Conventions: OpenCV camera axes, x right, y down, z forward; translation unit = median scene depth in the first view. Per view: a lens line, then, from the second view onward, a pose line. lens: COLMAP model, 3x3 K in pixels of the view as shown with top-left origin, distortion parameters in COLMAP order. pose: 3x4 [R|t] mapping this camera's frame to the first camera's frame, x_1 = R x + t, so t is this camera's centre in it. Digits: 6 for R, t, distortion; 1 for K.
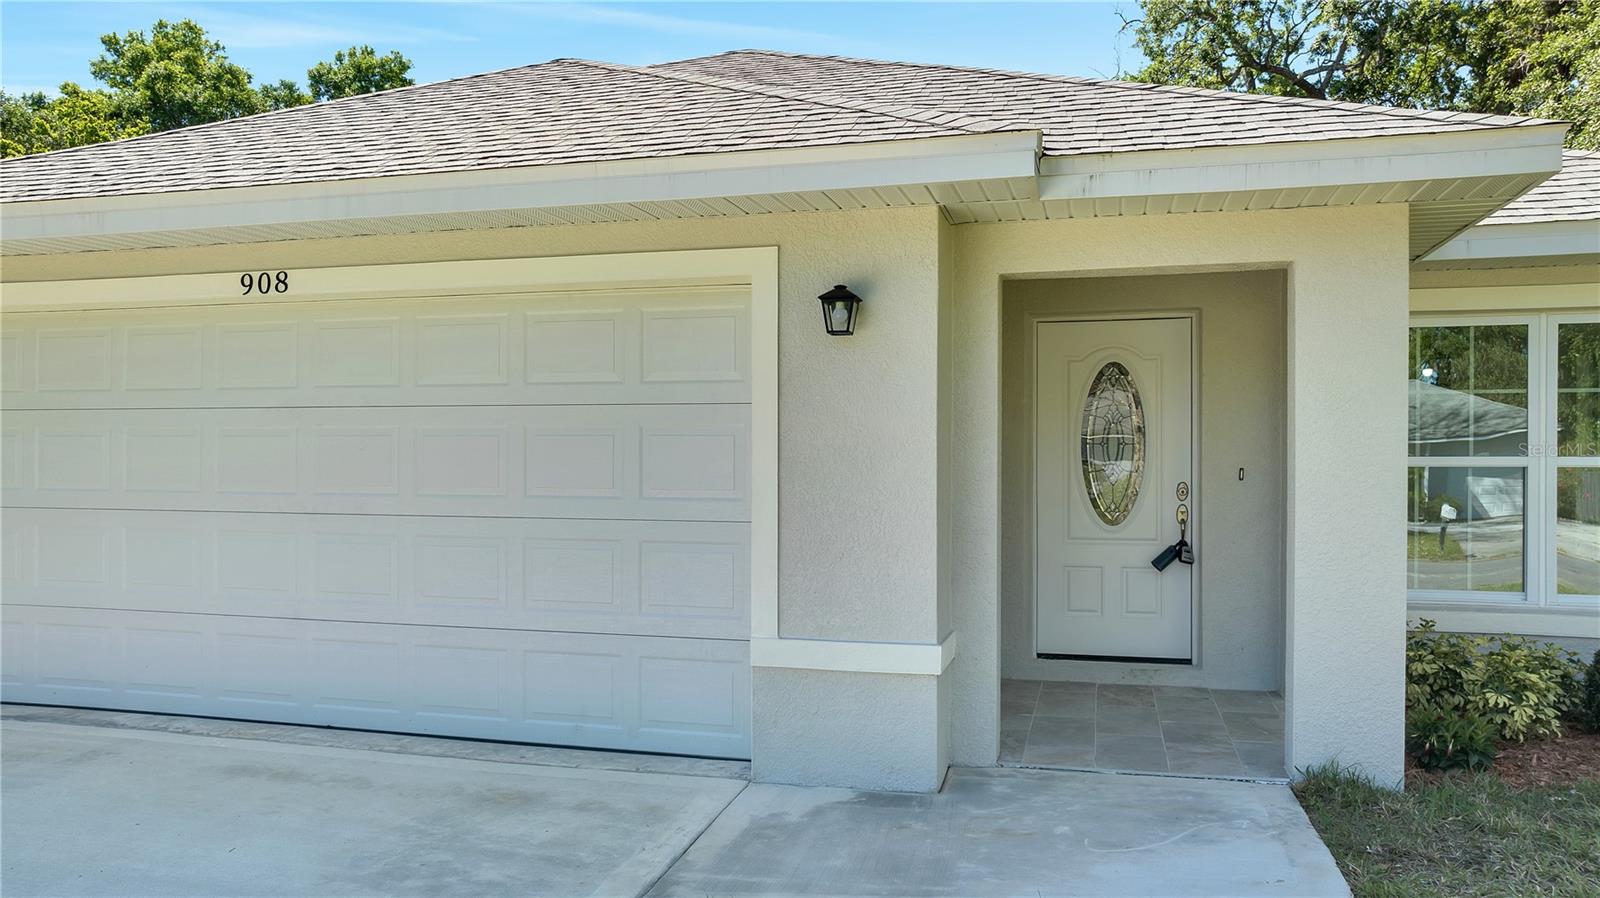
lens RADIAL K [[1144.4, 0, 809.9], [0, 1144.4, 438.5], [0, 0, 1]] dist [-0.025234, 0.011544]
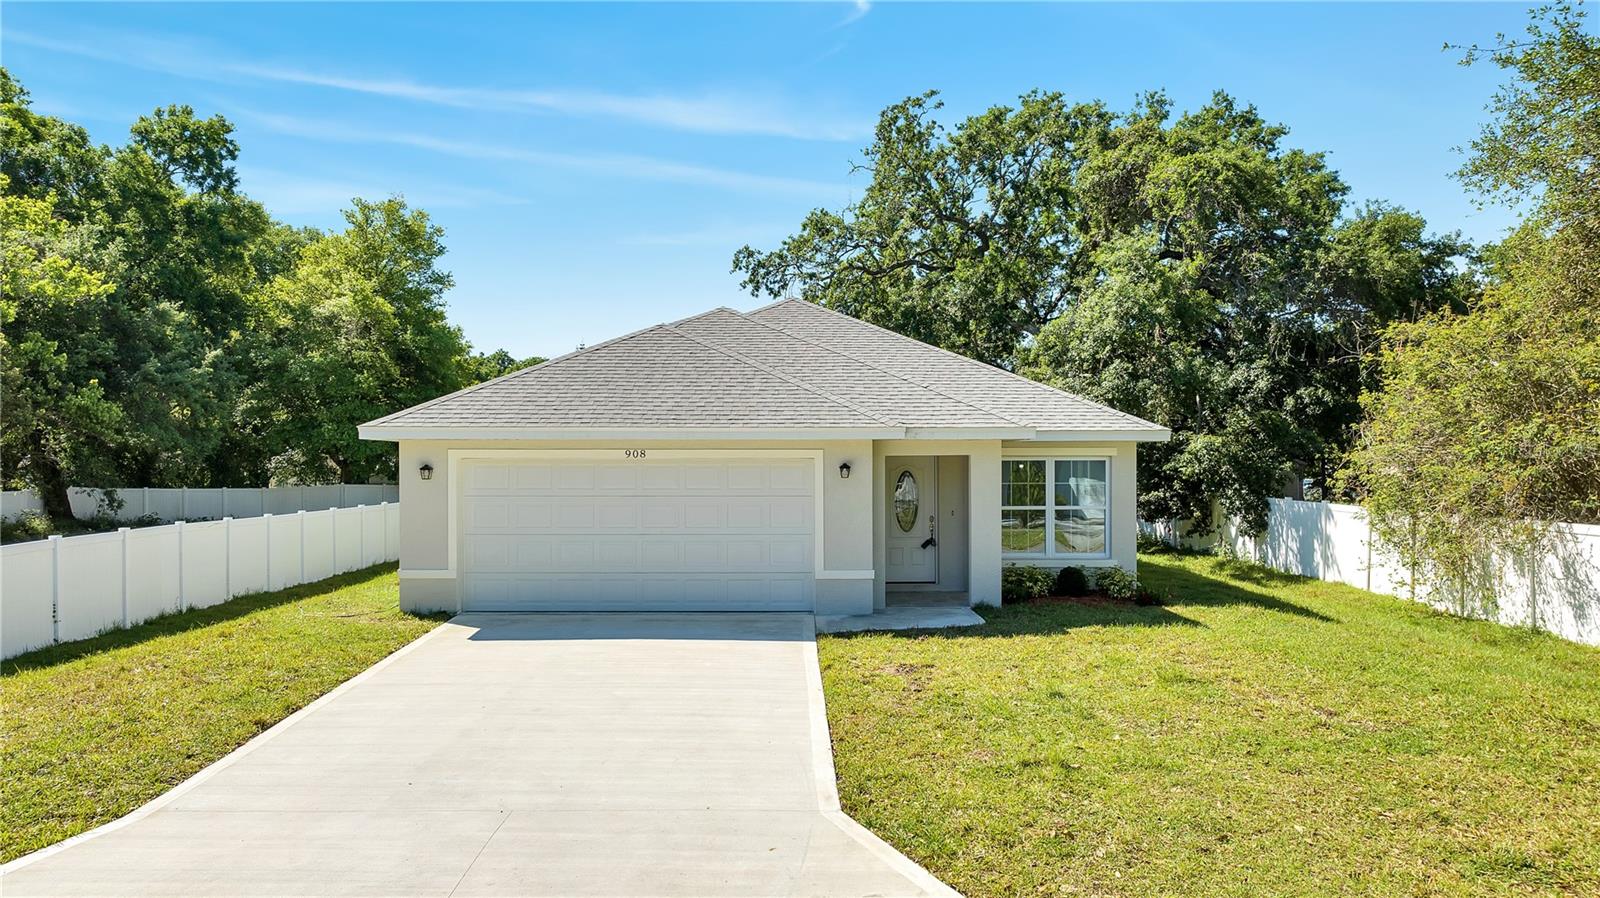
lens RADIAL K [[1144.4, 0, 797.6], [0, 1144.4, 441.8], [0, 0, 1]] dist [-0.025234, 0.011544]
pose [[0.967091, -0.000518, 0.254428, -0.812393], [-0.000055, 0.999997, 0.002248, -0.173063], [-0.254429, -0.002188, 0.967089, -1.863178]]
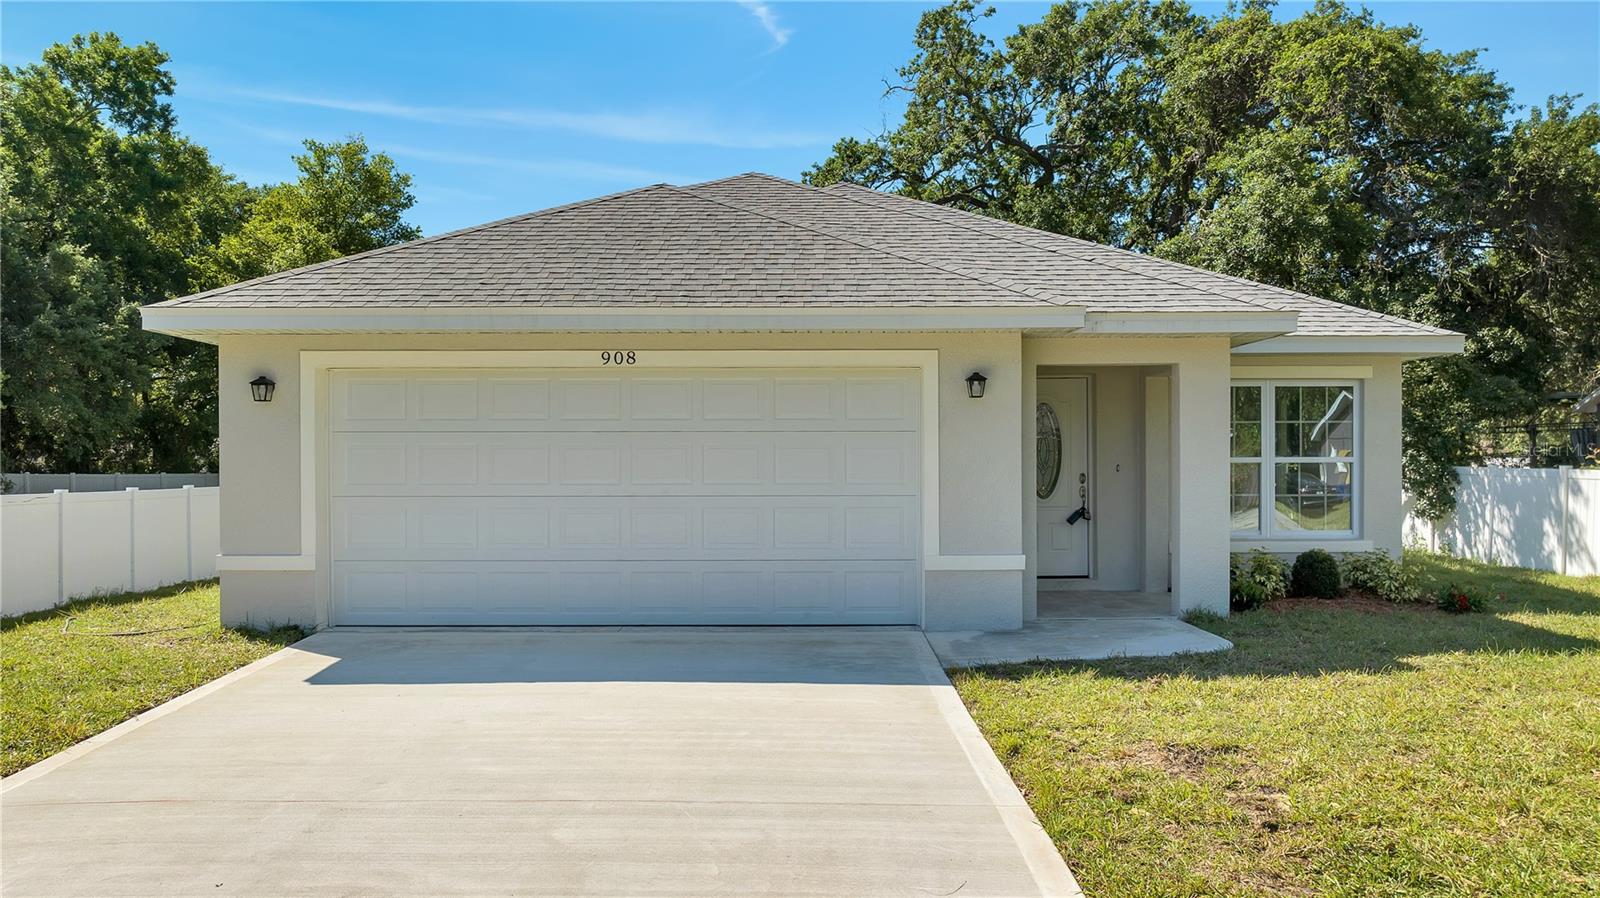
lens RADIAL K [[1144.4, 0, 796.5], [0, 1144.4, 459.4], [0, 0, 1]] dist [-0.025234, 0.011544]
pose [[0.967160, -0.005815, 0.254102, -0.652236], [0.000842, 0.999806, 0.019677, -0.020536], [-0.254167, -0.018817, 0.966977, -0.689761]]
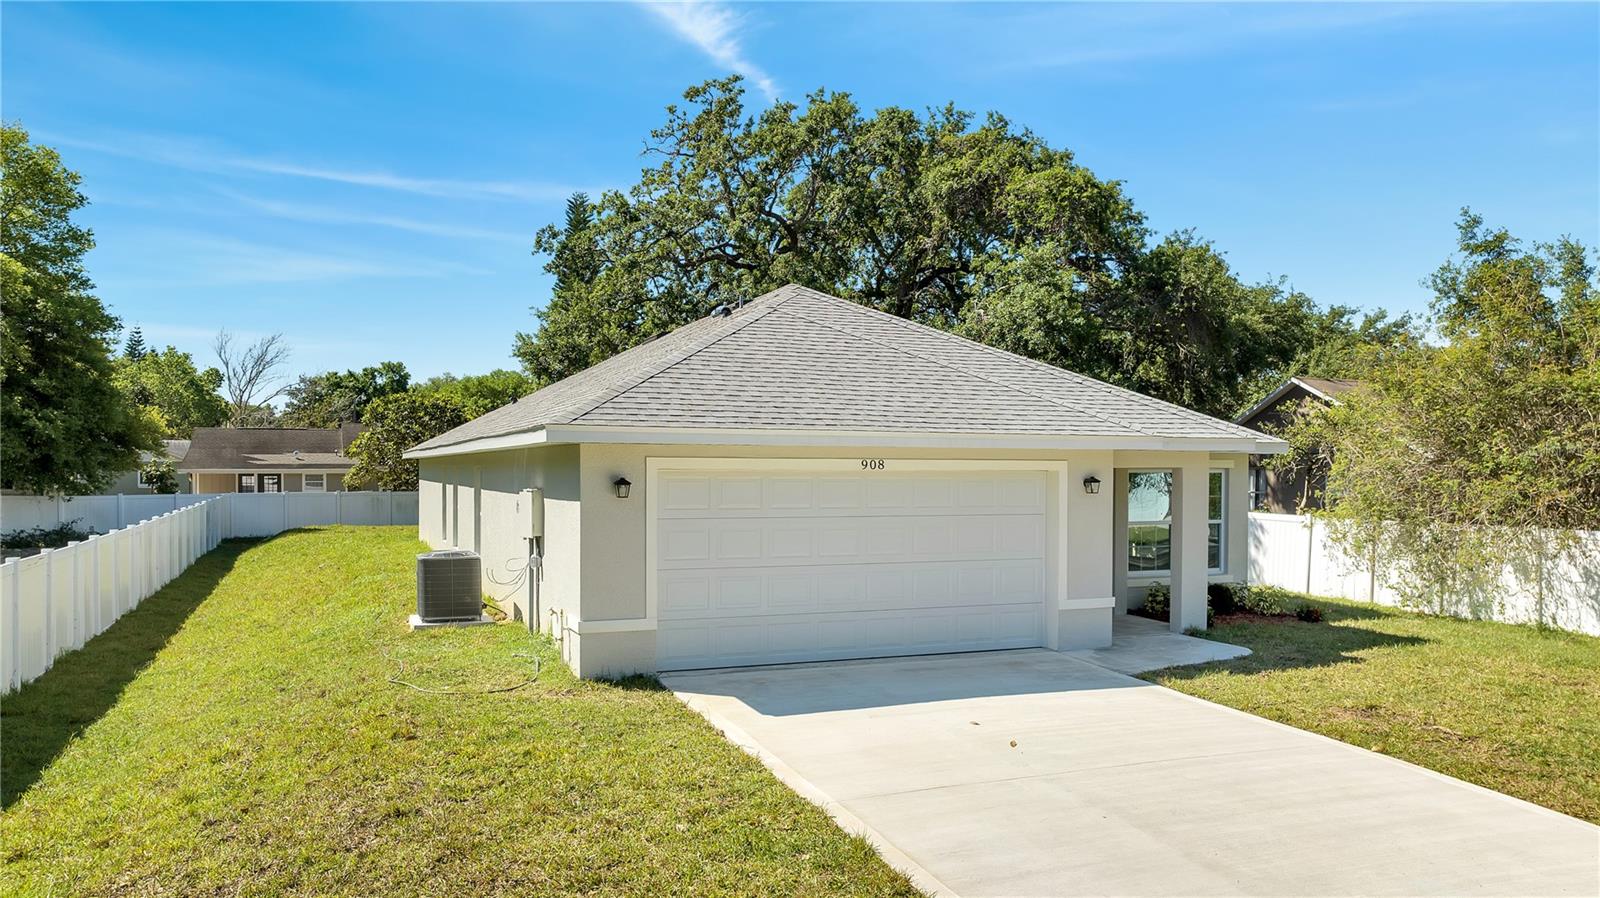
lens RADIAL K [[1144.4, 0, 784.3], [0, 1144.4, 461.9], [0, 0, 1]] dist [-0.025234, 0.011544]
pose [[0.804789, 0.002106, 0.593557, -1.984905], [-0.012080, 0.999845, 0.012831, -0.169090], [-0.593438, -0.017497, 0.804690, -0.745554]]
